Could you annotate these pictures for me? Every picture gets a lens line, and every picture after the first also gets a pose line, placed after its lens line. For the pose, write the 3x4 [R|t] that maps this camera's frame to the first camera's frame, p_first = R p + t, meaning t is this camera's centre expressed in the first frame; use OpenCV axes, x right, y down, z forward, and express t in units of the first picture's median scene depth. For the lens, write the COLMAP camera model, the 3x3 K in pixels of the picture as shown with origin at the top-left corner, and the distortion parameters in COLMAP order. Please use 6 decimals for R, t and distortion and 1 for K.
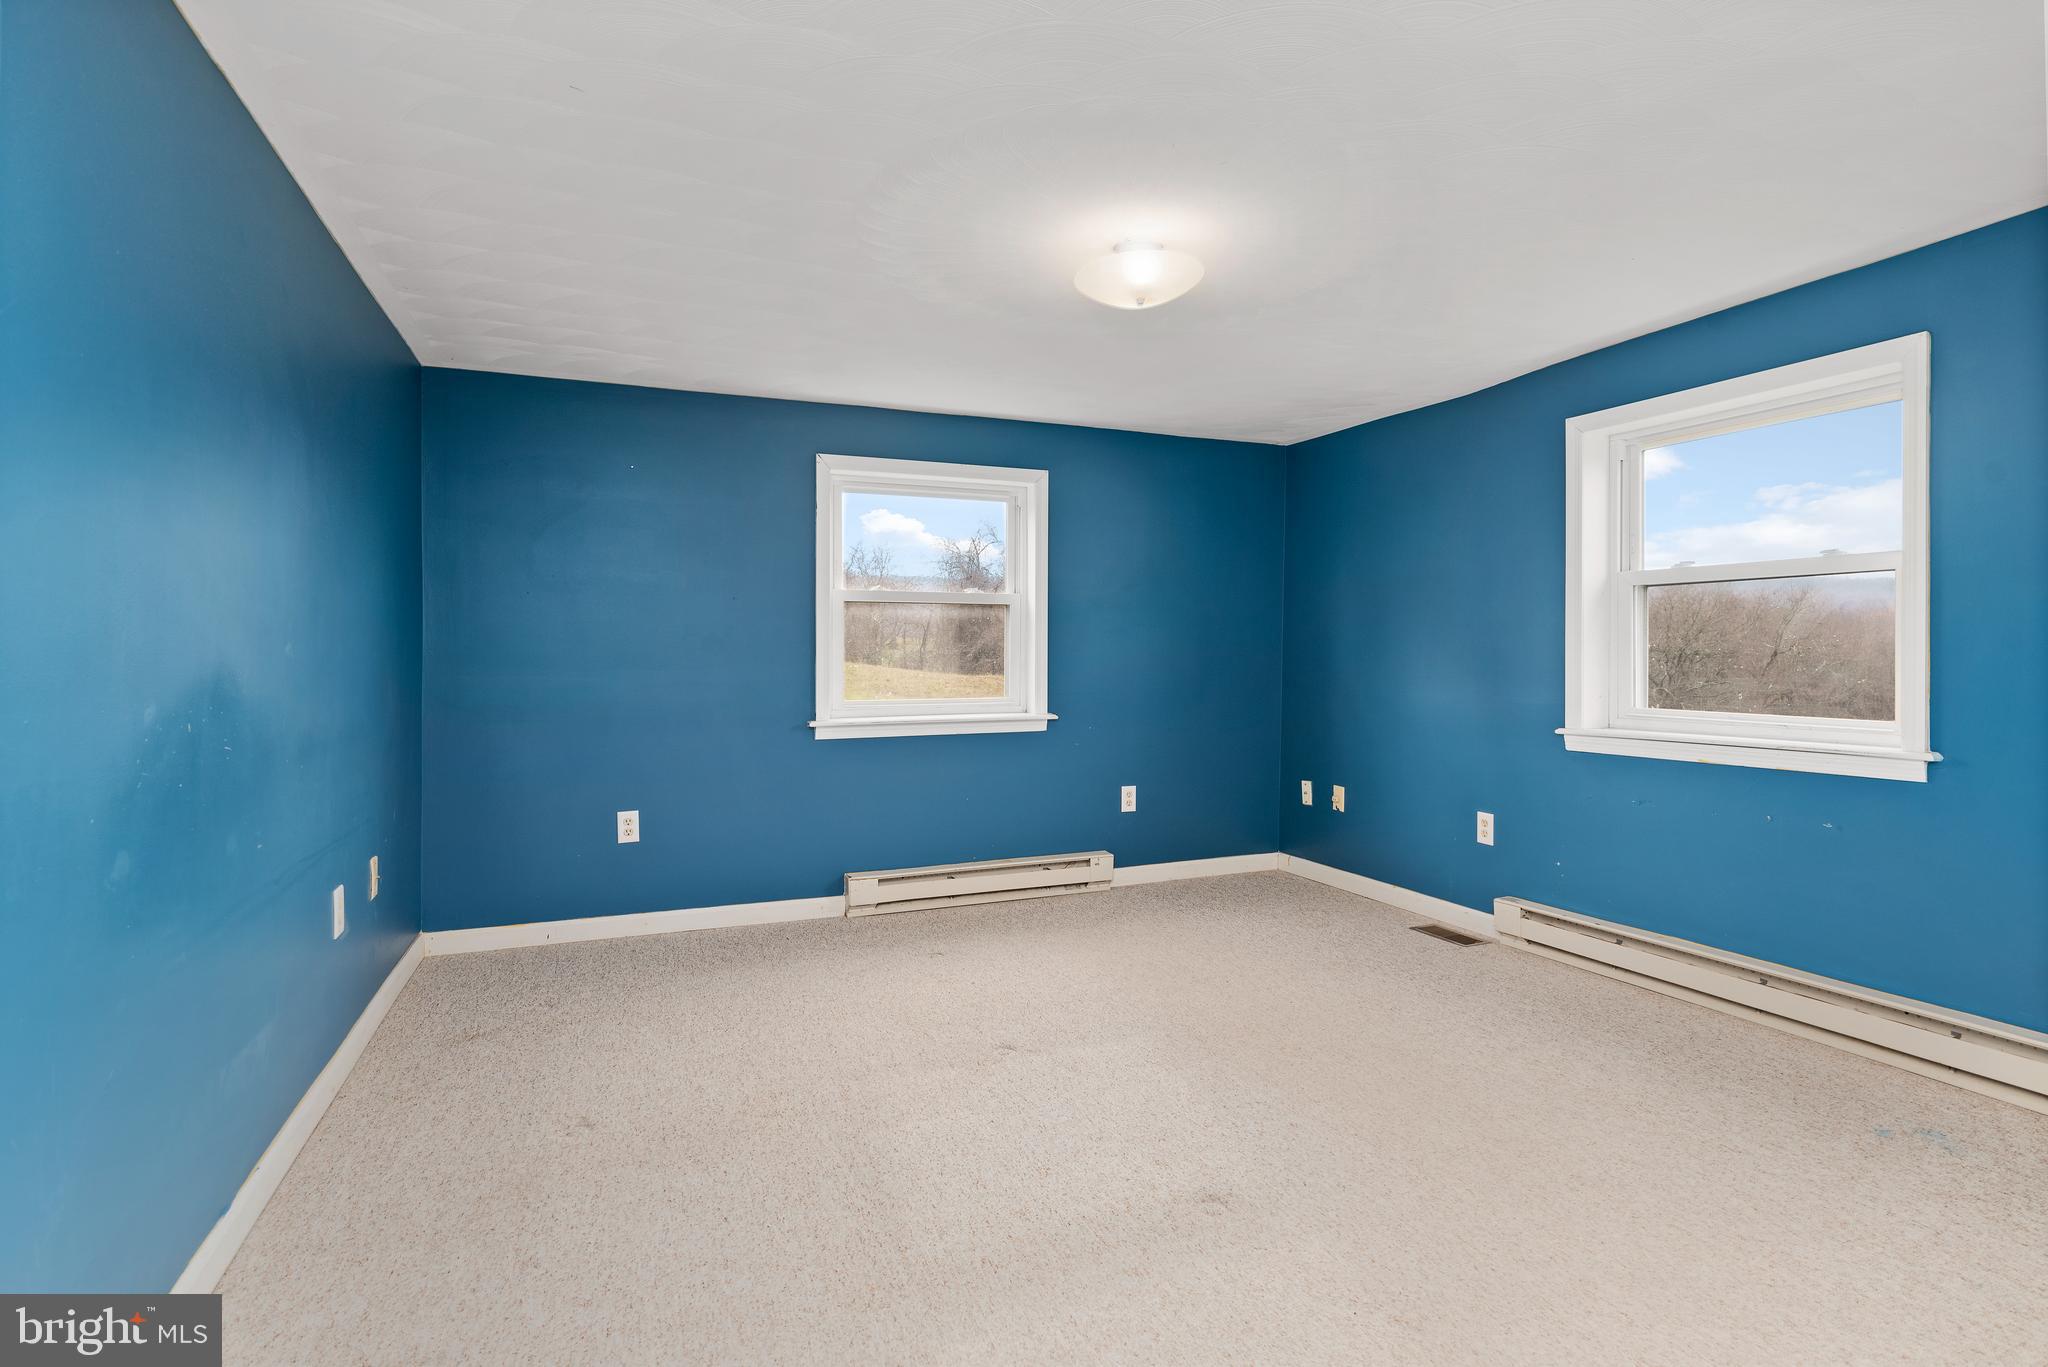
lens RADIAL K [[1007.1, 0, 1052.3], [0, 1007.1, 689.4], [0, 0, 1]] dist [0.000494, 0.000515]
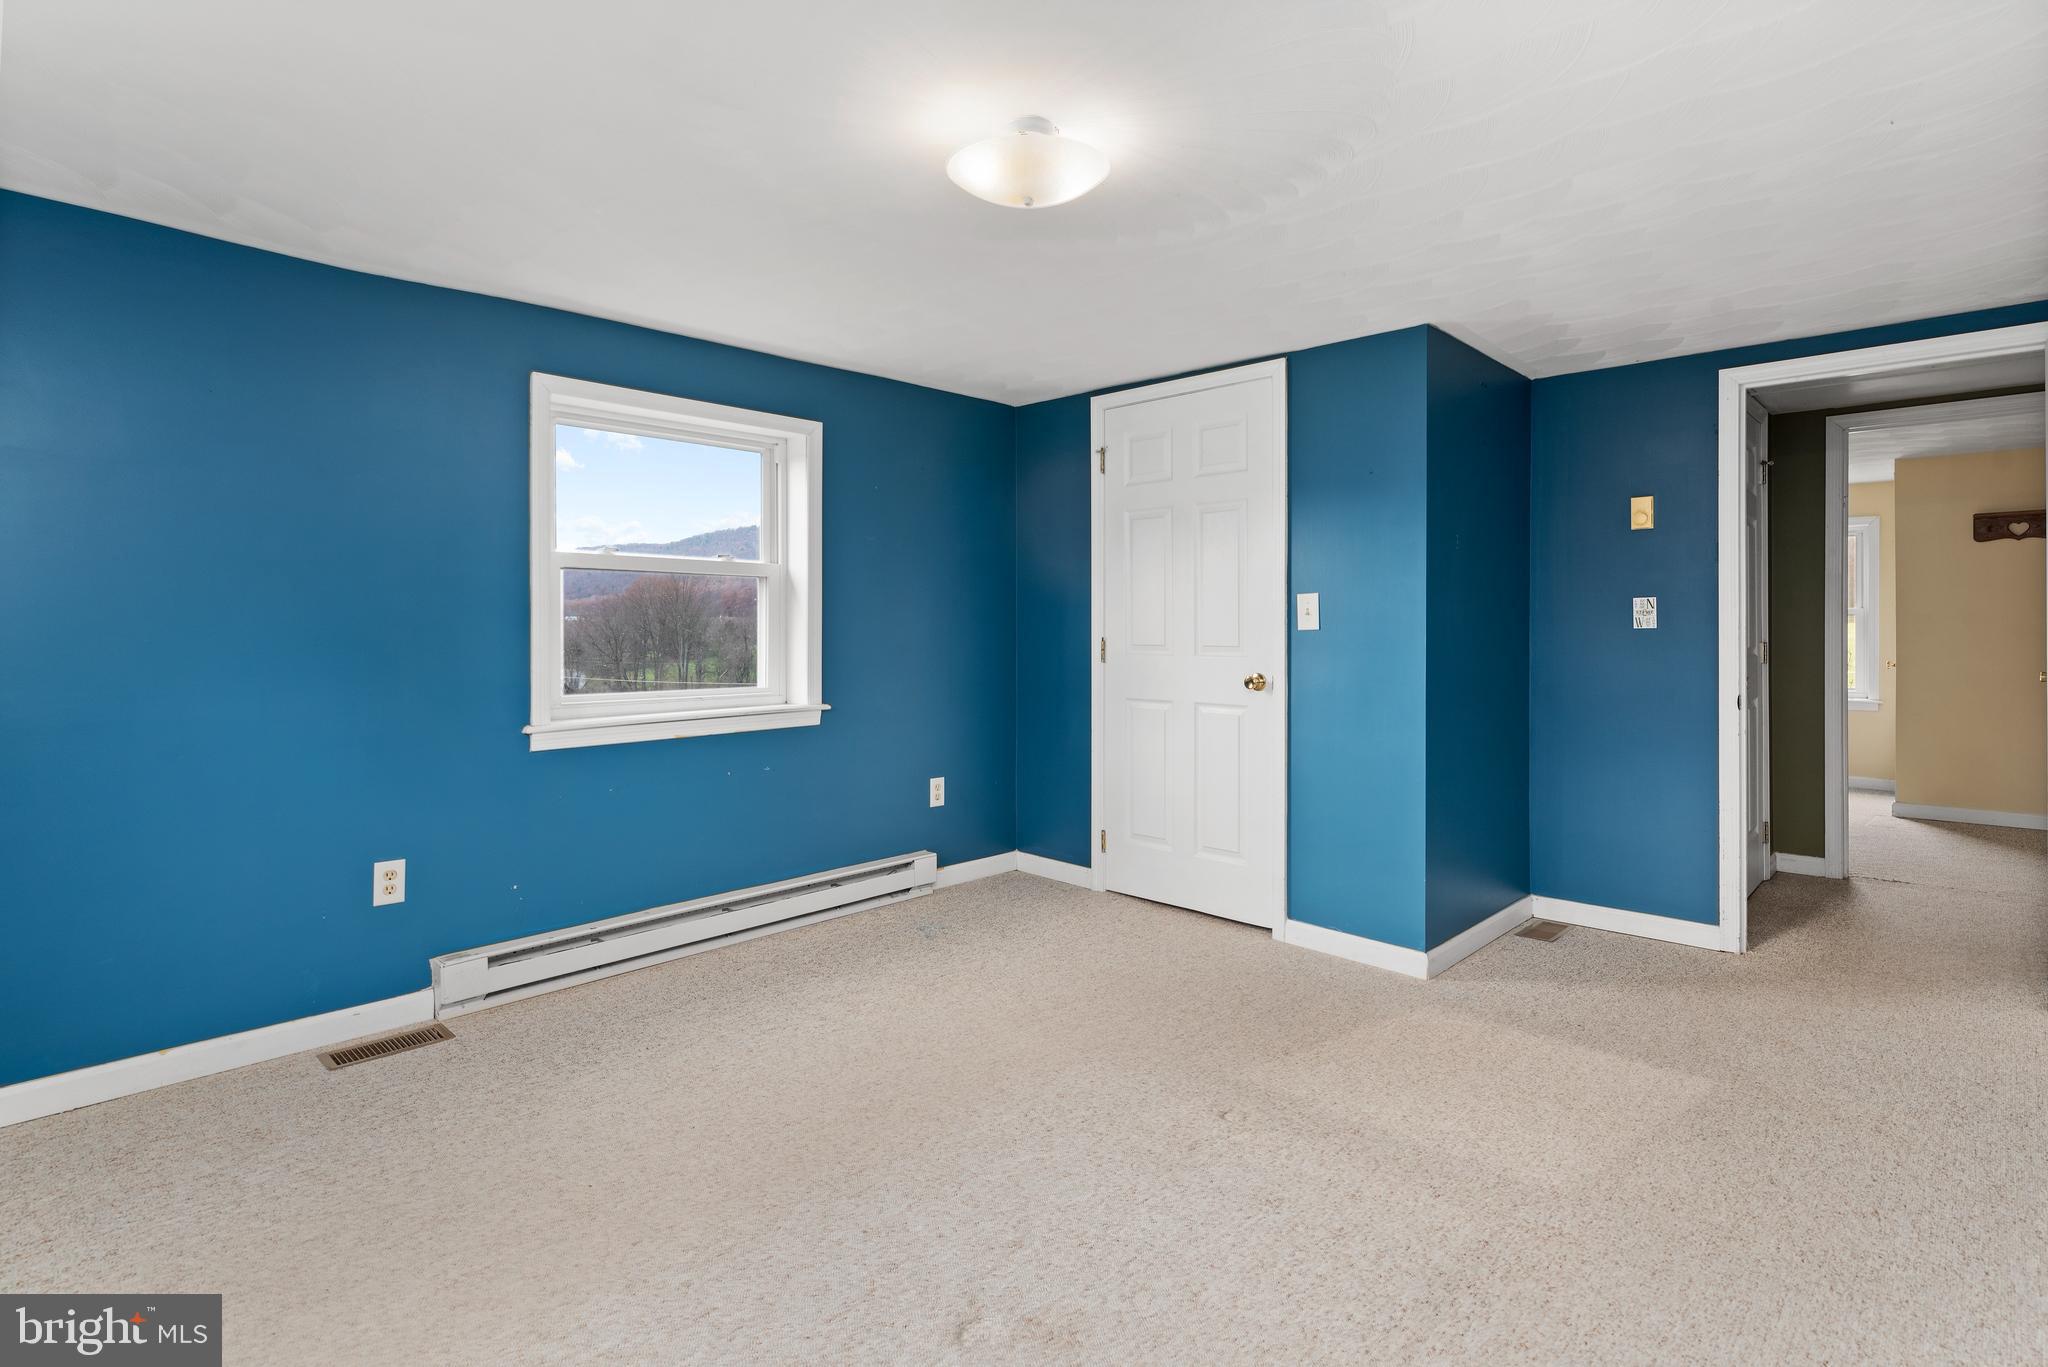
lens RADIAL K [[1000.8, 0, 1067.1], [0, 1000.8, 637.3], [0, 0, 1]] dist [0.003534, 0.000882]
pose [[-0.404738, -0.004516, 0.914421, -0.603978], [0.029866, 0.999389, 0.018155, -0.050361], [-0.913945, 0.034659, -0.404356, 1.195719]]
